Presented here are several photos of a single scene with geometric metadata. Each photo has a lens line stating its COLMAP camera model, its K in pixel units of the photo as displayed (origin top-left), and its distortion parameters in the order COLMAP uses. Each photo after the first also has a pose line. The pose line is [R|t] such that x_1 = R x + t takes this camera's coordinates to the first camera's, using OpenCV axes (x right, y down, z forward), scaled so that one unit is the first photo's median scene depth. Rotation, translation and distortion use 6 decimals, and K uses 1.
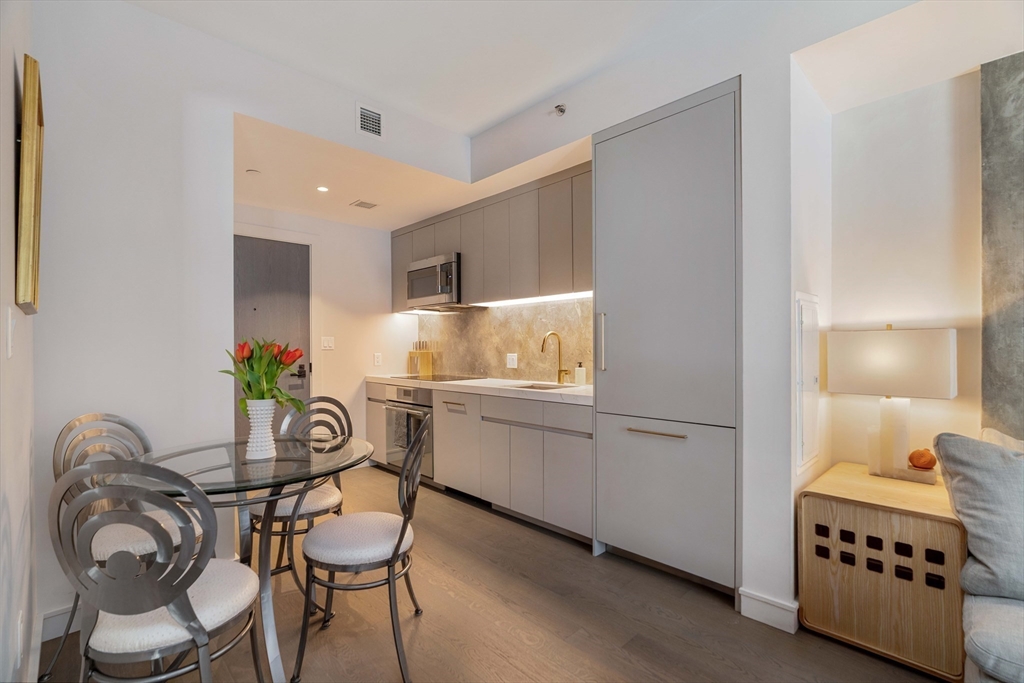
lens RADIAL K [[468.3, 0, 532.8], [0, 468.3, 353.2], [0, 0, 1]] dist [-0.002027, -0.001350]
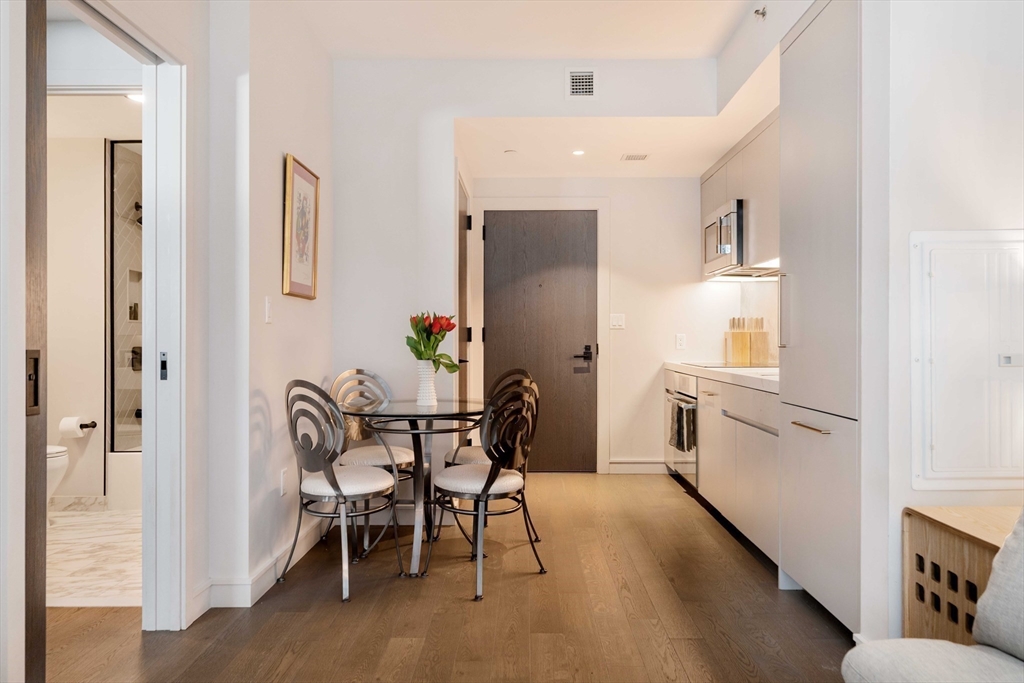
lens RADIAL K [[748.0, 0, 516.6], [0, 748.0, 346.7], [0, 0, 1]] dist [0.032361, 0.002761]
pose [[0.709742, 0.010727, -0.704380, 0.457933], [-0.008507, 0.999942, 0.006656, 0.020333], [0.704410, 0.001268, 0.709792, -0.121788]]
